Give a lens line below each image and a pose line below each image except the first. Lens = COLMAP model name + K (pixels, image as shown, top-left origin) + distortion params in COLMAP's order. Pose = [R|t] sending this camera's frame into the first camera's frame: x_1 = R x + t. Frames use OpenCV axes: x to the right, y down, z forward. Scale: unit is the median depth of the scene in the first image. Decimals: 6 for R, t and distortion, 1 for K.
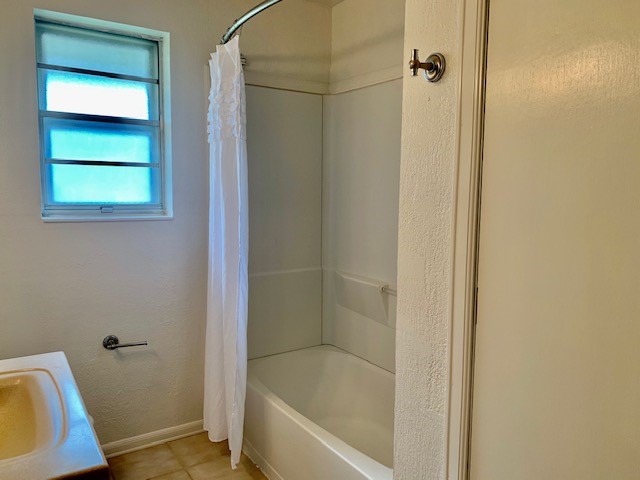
lens RADIAL K [[485.5, 0, 320.0], [0, 485.5, 240.0], [0, 0, 1]] dist [-0.005888, -0.006837]
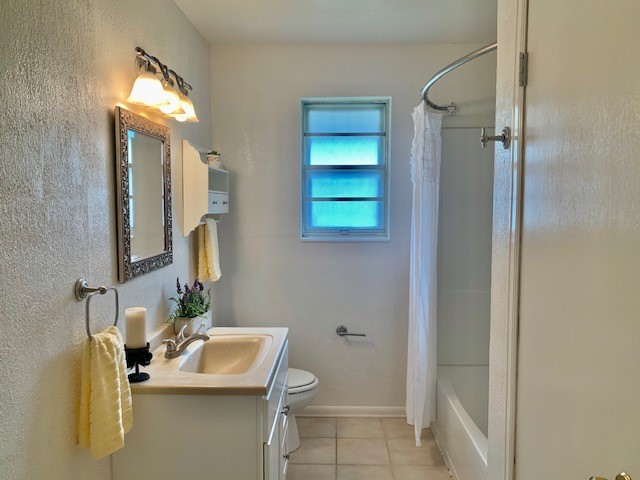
lens RADIAL K [[485.9, 0, 322.2], [0, 485.9, 242.0], [0, 0, 1]] dist [0.050812, -0.053454]
pose [[0.807061, 0.032478, -0.589574, 0.320478], [-0.041822, 0.999123, -0.002210, -0.032094], [0.588985, 0.026440, 0.807711, -0.144435]]
